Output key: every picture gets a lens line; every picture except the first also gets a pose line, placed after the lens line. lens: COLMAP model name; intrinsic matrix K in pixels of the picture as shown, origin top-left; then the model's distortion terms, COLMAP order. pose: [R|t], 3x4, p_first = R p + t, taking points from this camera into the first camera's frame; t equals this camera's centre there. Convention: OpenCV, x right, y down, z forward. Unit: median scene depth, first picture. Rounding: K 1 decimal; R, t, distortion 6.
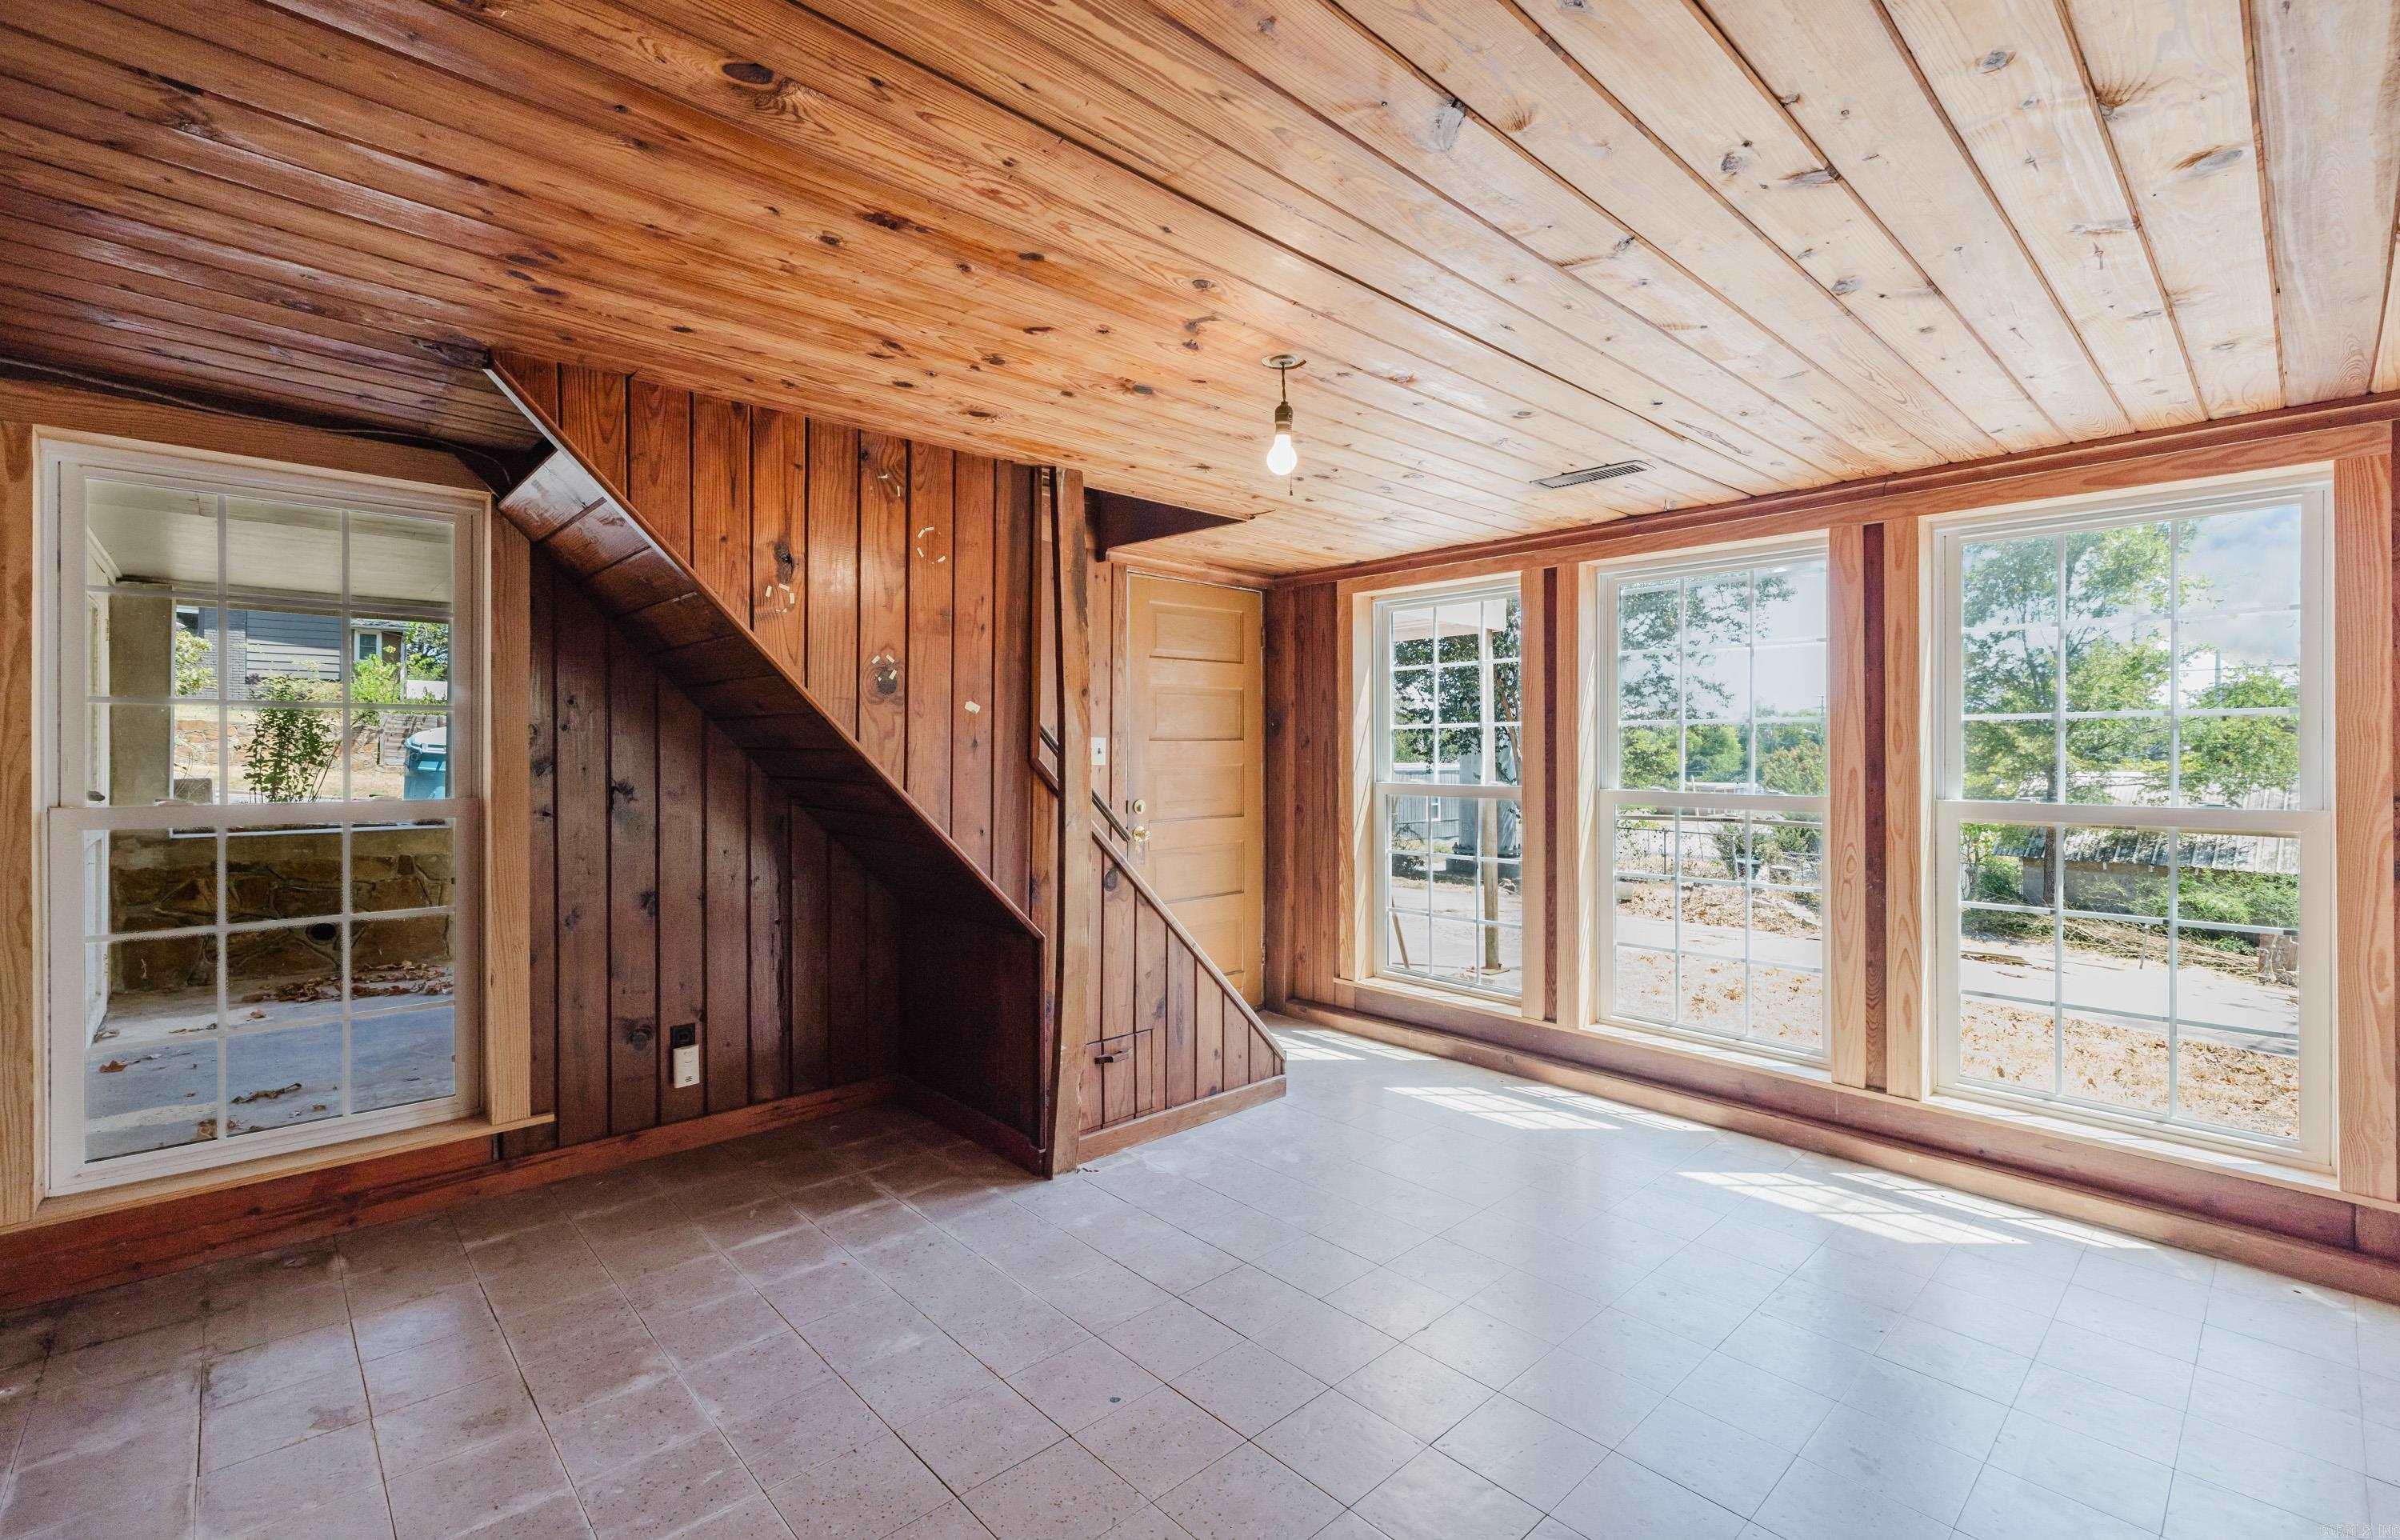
lens RADIAL K [[1051.1, 0, 1201.5], [0, 1051.1, 755.9], [0, 0, 1]] dist [0.002309, 0.001007]
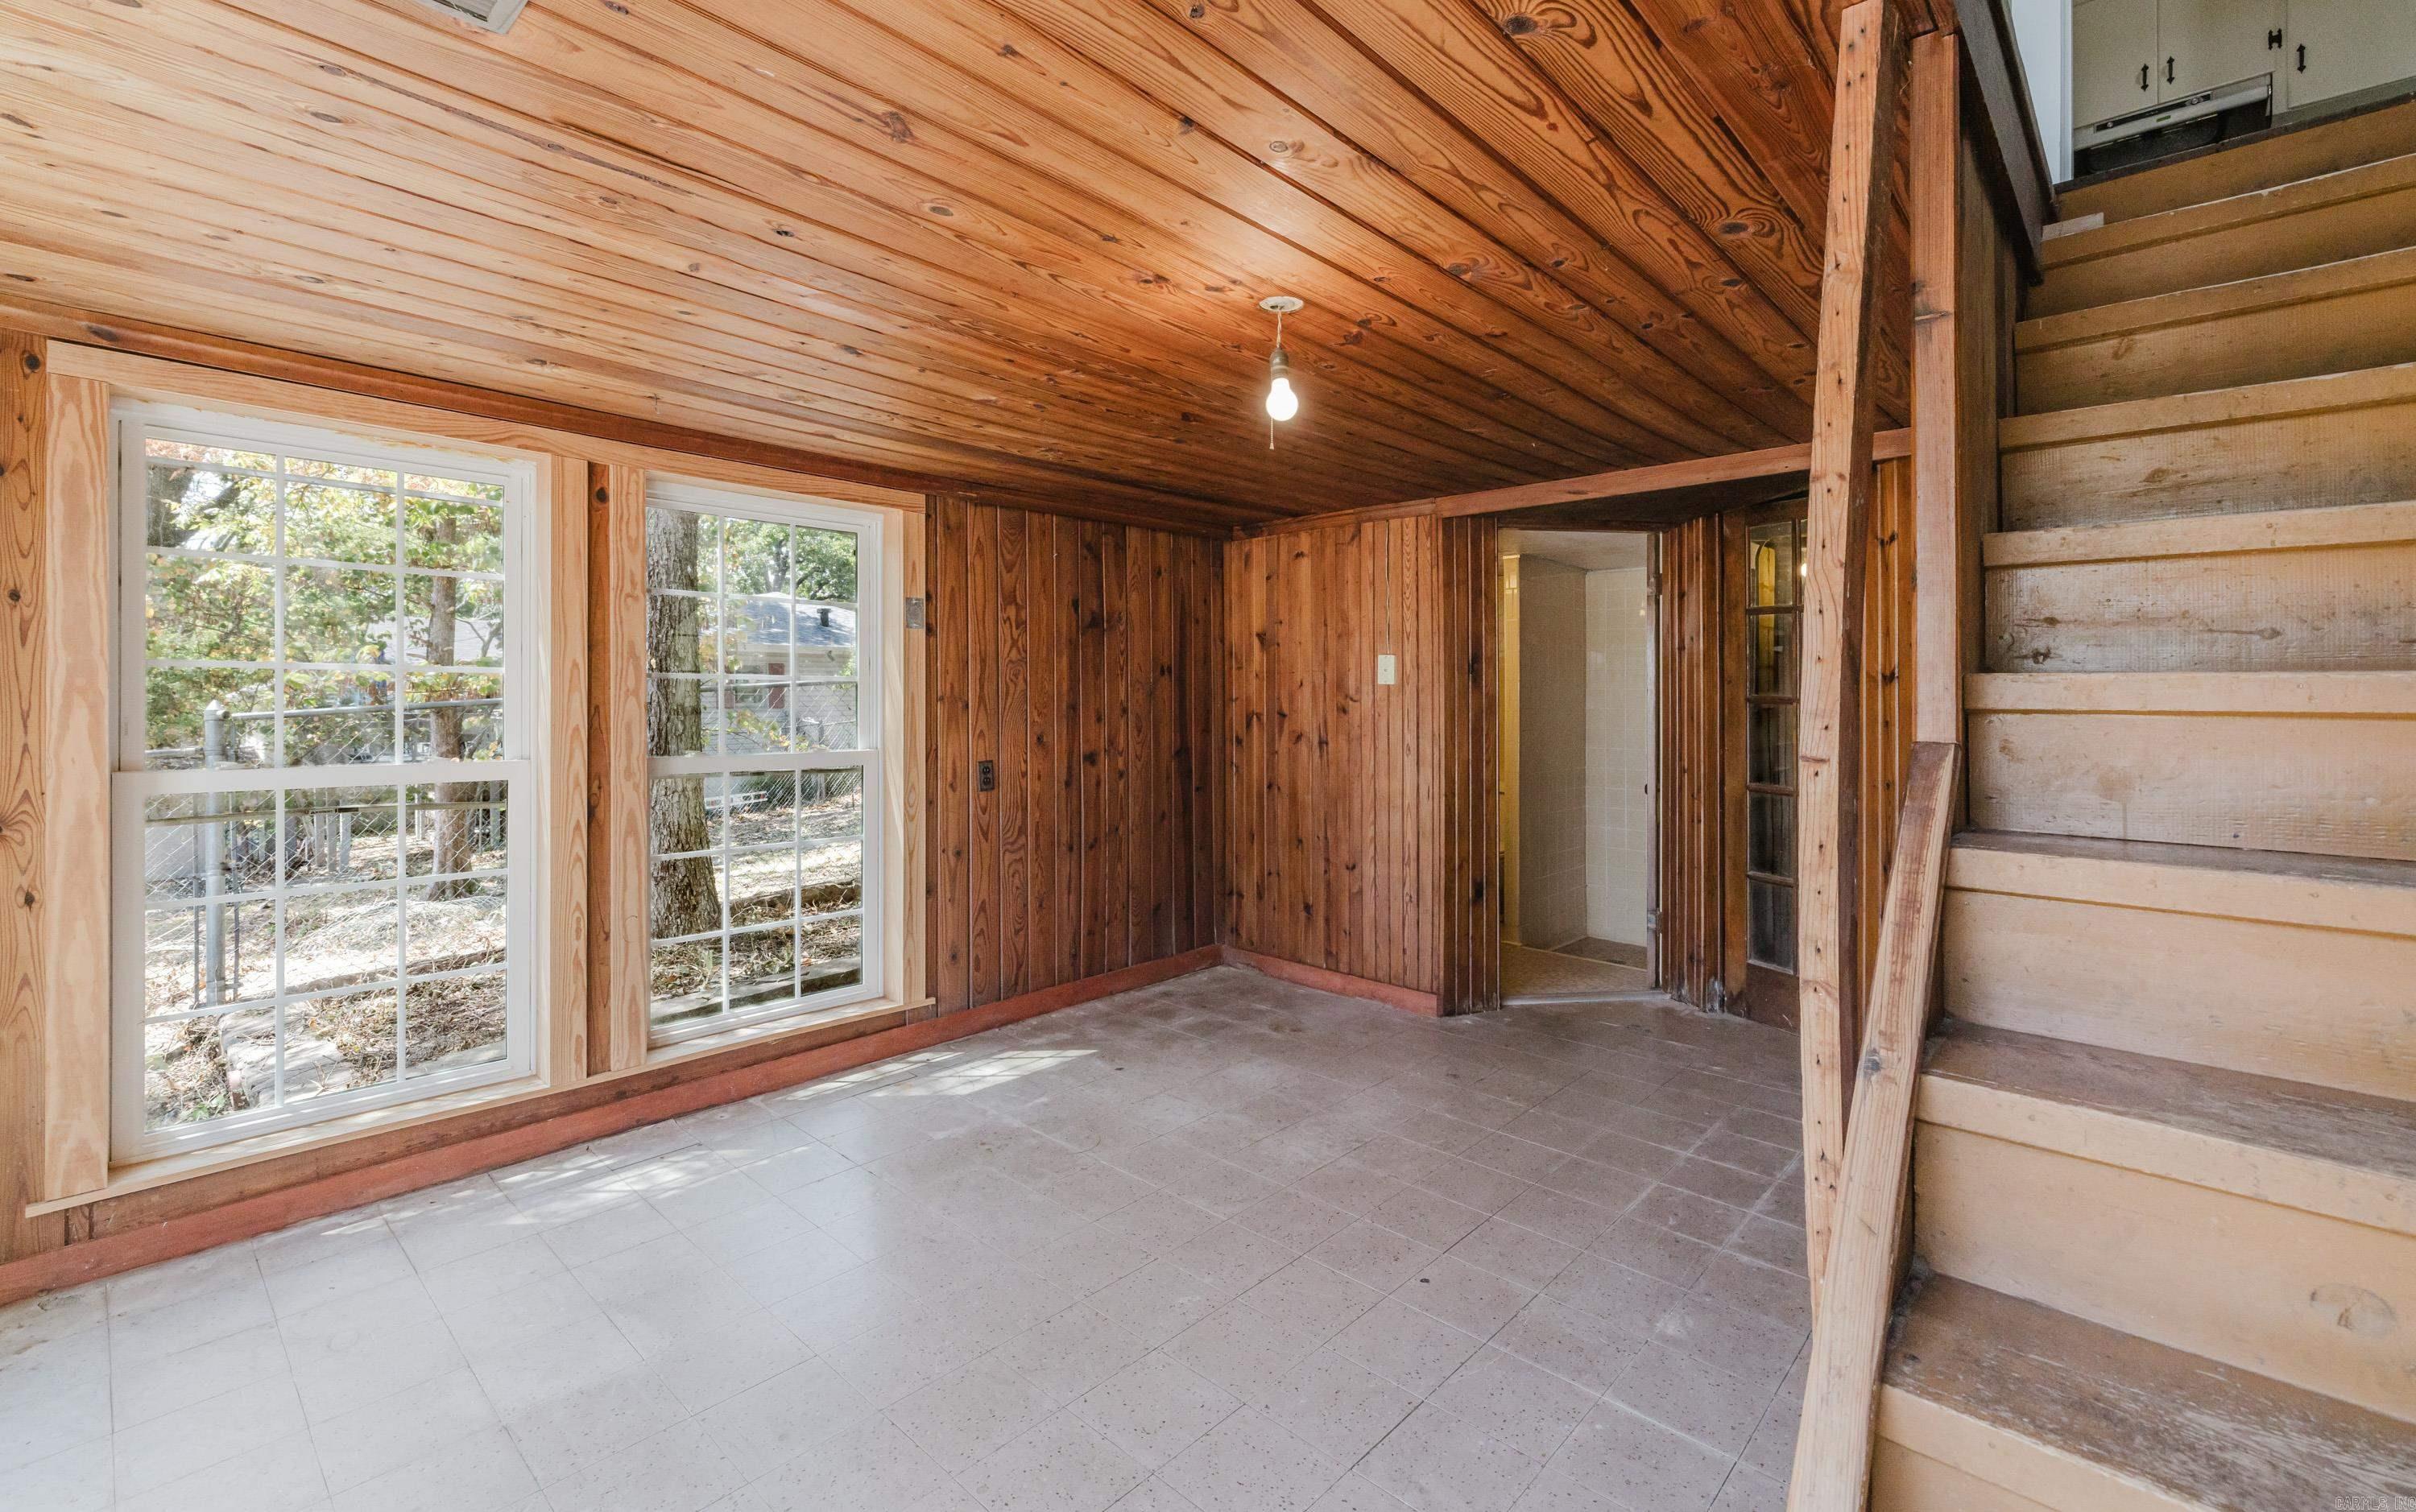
lens RADIAL K [[1024.3, 0, 1195.5], [0, 1024.3, 693.0], [0, 0, 1]] dist [-0.004257, -0.000284]
pose [[-0.997503, -0.008947, -0.070049, 0.153913], [-0.009458, 0.999931, 0.006968, -0.017344], [0.069982, 0.007613, -0.997519, 1.295849]]
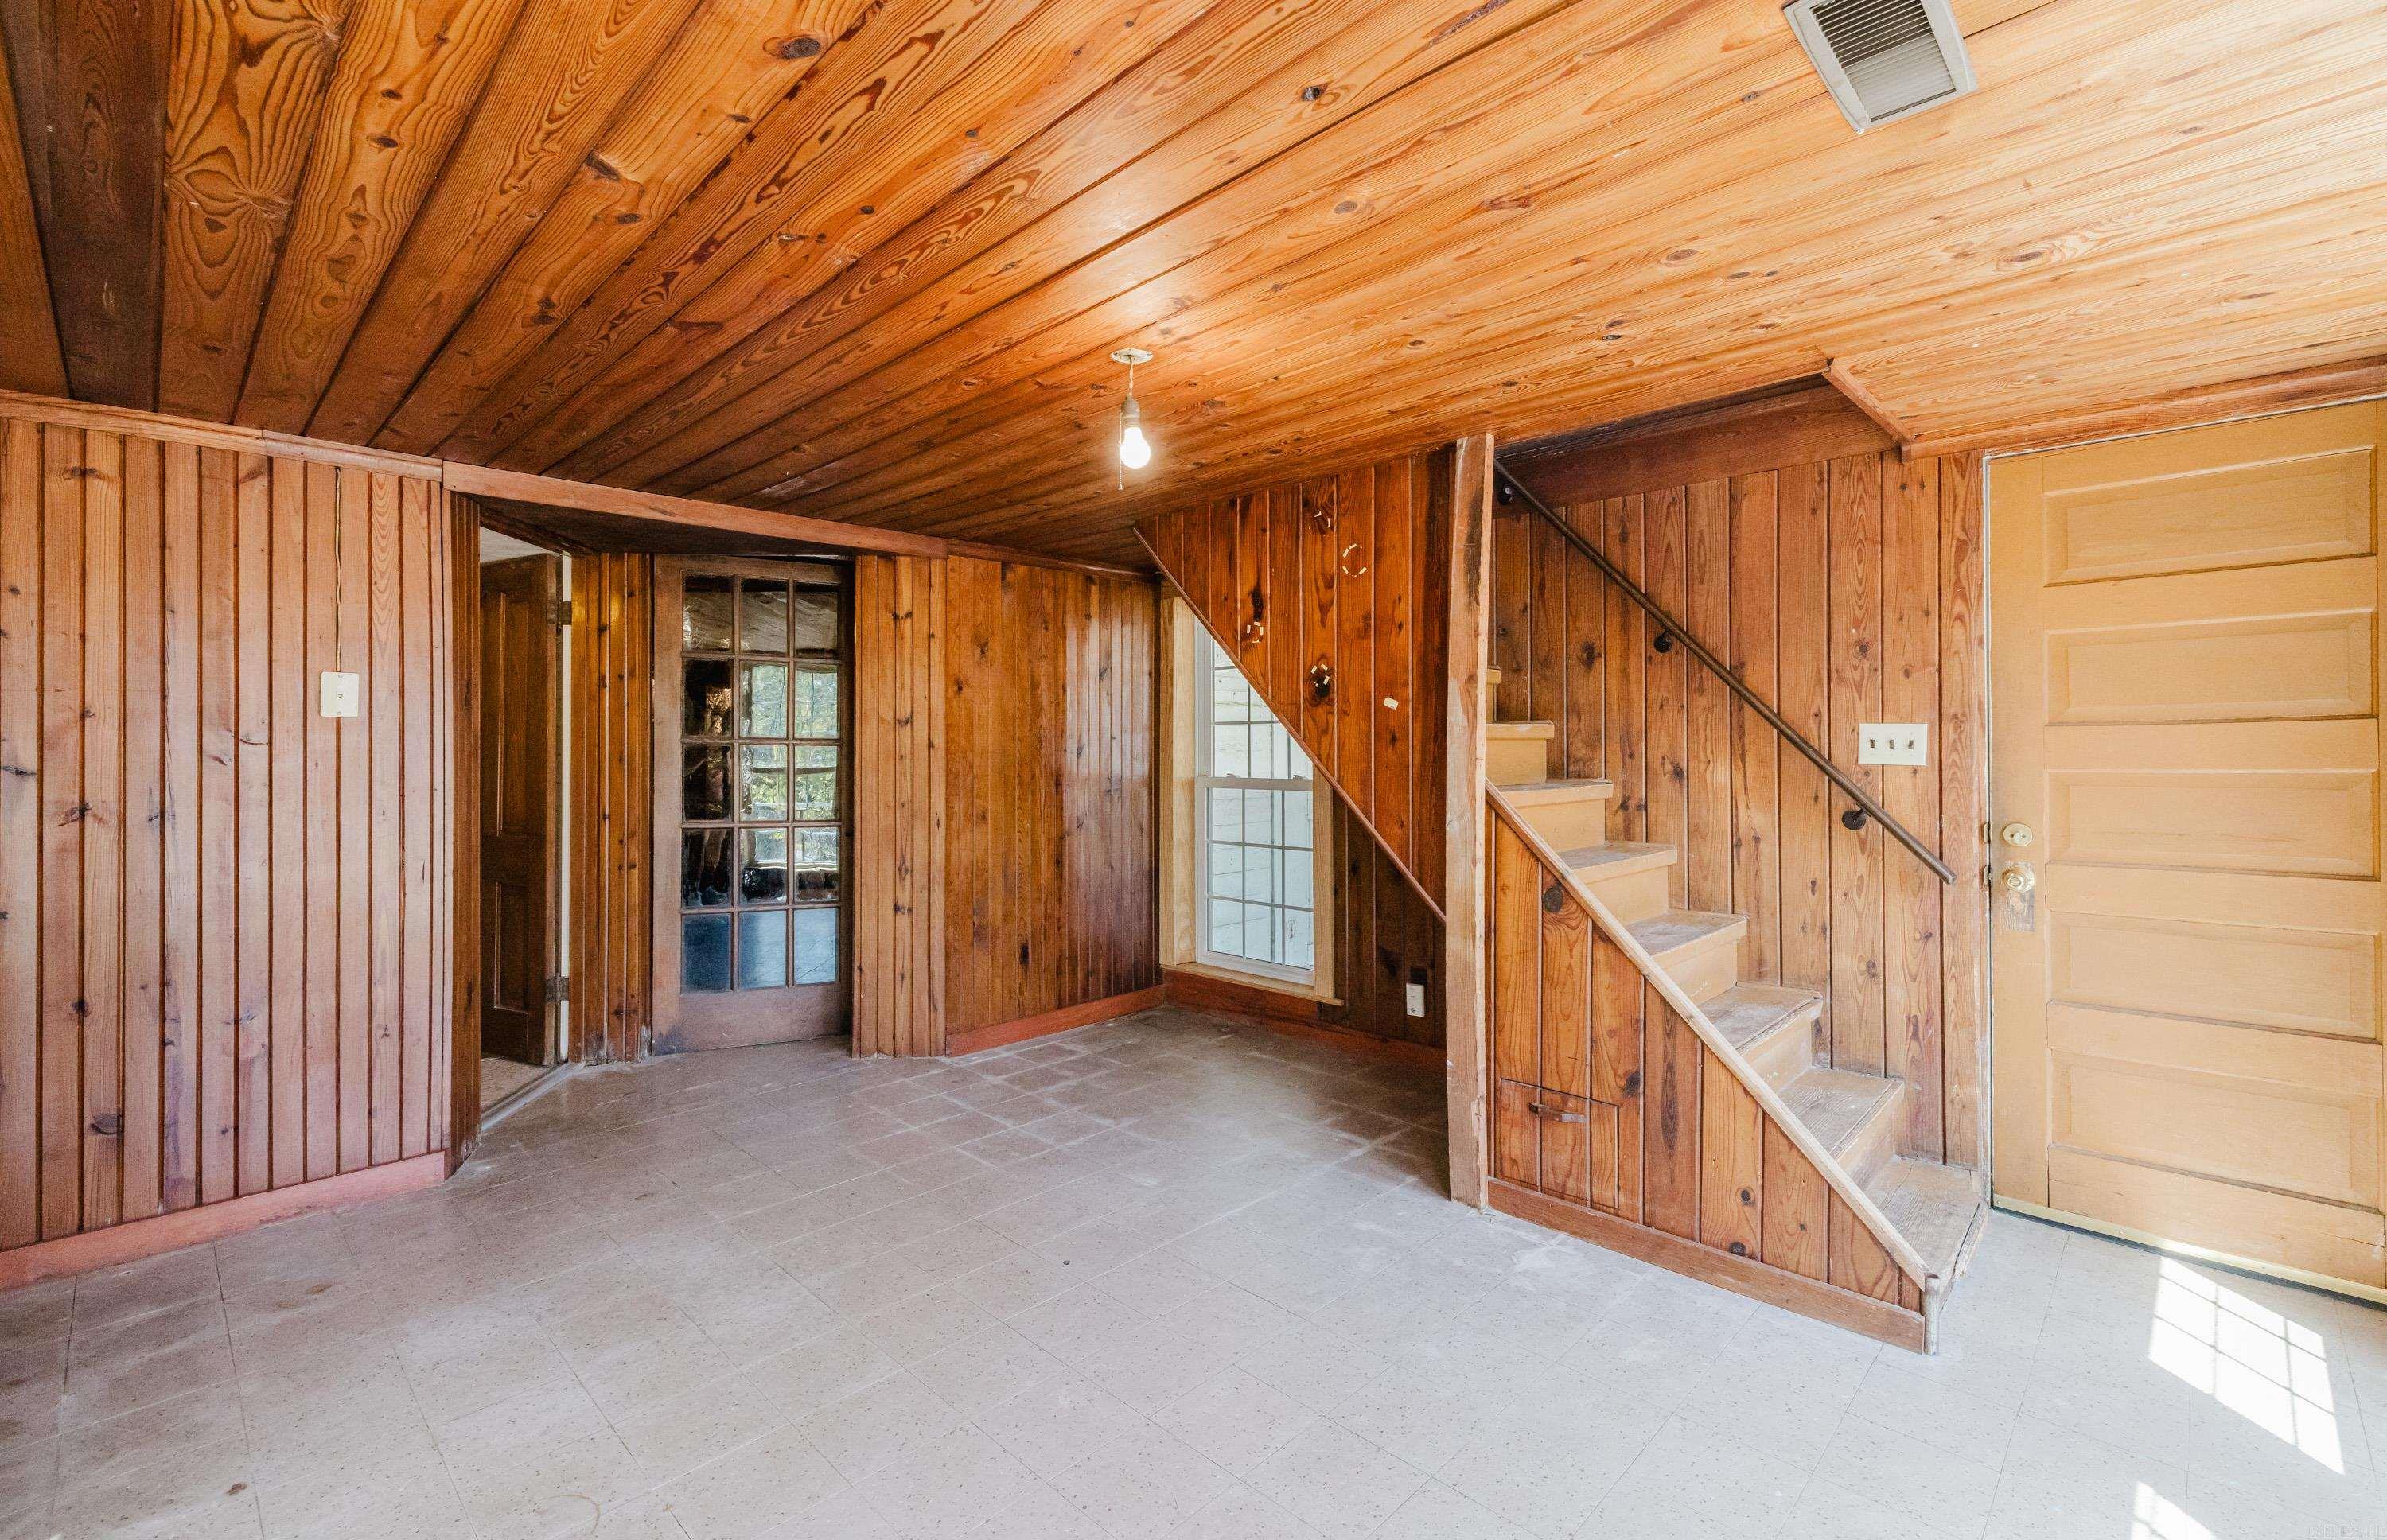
lens RADIAL K [[1042.9, 0, 1204.0], [0, 1042.9, 737.4], [0, 0, 1]] dist [-0.001163, -0.000178]
pose [[0.051605, -0.010369, -0.998614, 0.729592], [-0.005876, 0.999926, -0.010687, -0.000130], [0.998650, 0.006419, 0.051540, 0.682197]]
